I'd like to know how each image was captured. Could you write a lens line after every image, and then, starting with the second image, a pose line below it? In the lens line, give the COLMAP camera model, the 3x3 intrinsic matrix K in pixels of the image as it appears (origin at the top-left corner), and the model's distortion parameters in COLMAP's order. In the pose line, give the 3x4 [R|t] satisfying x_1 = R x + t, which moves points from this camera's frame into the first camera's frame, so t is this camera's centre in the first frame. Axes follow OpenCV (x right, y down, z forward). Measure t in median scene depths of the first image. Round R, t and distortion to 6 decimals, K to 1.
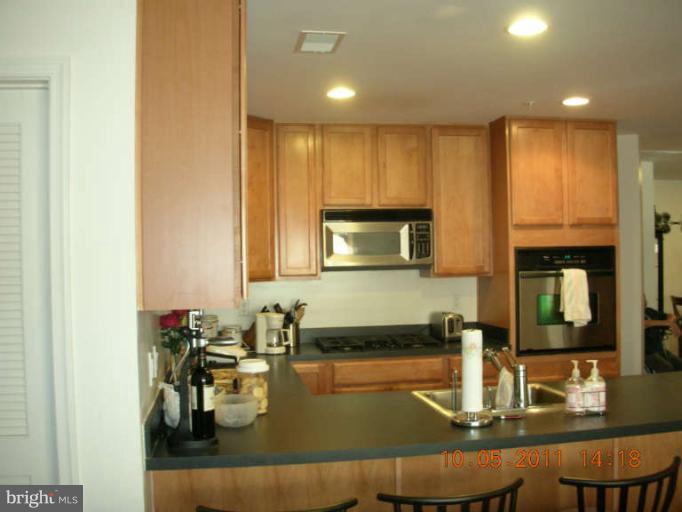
lens RADIAL K [[709.4, 0, 341.0], [0, 709.4, 256.0], [0, 0, 1]] dist [-0.153748, 0.010738]
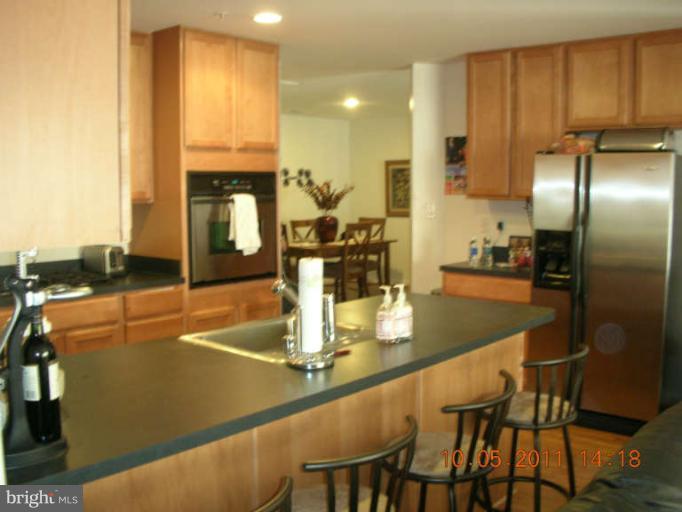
lens RADIAL K [[709.4, 0, 341.0], [0, 709.4, 256.0], [0, 0, 1]] dist [-0.153748, 0.010738]
pose [[0.778419, -0.048716, 0.625851, -0.174587], [-0.012860, 0.995537, 0.093487, 0.009773], [-0.627613, -0.080821, 0.774319, 0.153519]]
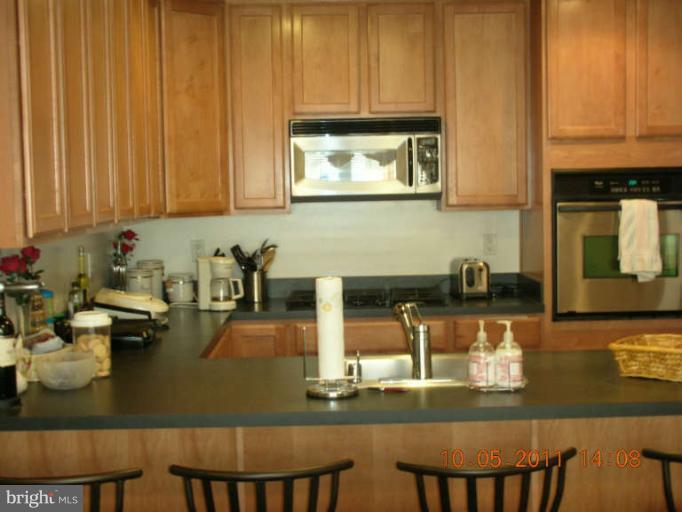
lens RADIAL K [[1047.7, 0, 328.4], [0, 1047.7, 255.8], [0, 0, 1]] dist [-0.045779, -0.017079]
pose [[0.987423, 0.007810, -0.157906, 0.190684], [0.004125, 0.997166, 0.075117, -0.005506], [0.158045, -0.074824, 0.984593, -0.093076]]
